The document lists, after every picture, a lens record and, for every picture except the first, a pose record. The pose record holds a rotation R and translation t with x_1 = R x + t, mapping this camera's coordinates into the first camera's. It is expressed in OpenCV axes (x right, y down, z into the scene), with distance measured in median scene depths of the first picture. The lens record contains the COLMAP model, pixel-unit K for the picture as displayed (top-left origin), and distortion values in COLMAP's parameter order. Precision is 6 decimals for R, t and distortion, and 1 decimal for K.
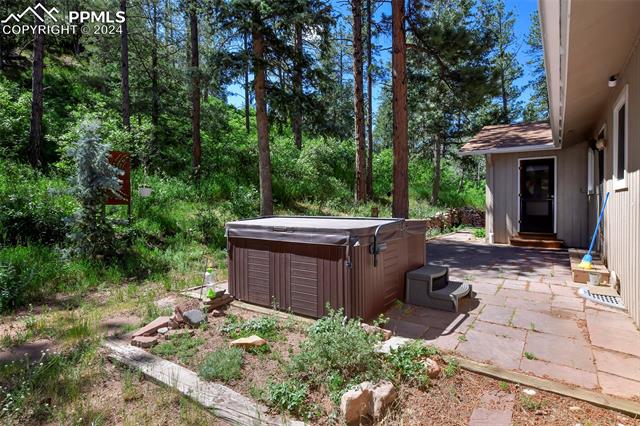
lens RADIAL K [[347.3, 0, 319.2], [0, 347.3, 210.5], [0, 0, 1]] dist [-0.000918, -0.000850]
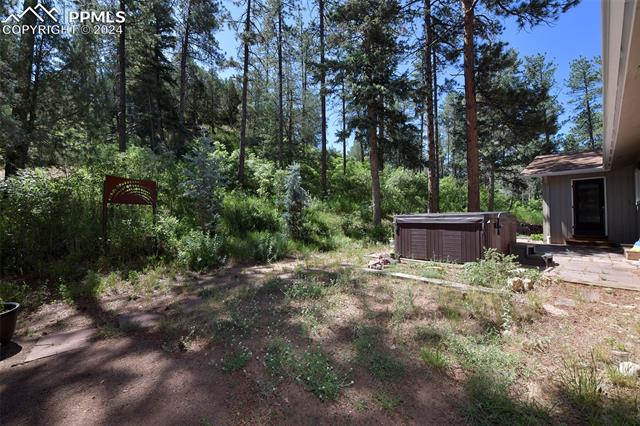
lens RADIAL K [[259.7, 0, 320.7], [0, 259.7, 214.9], [0, 0, 1]] dist [-0.014398, -0.000404]
pose [[0.973147, 0.001084, -0.230184, -0.113215], [-0.010900, 0.999084, -0.041378, 0.031672], [0.229928, 0.042776, 0.972267, -0.139341]]
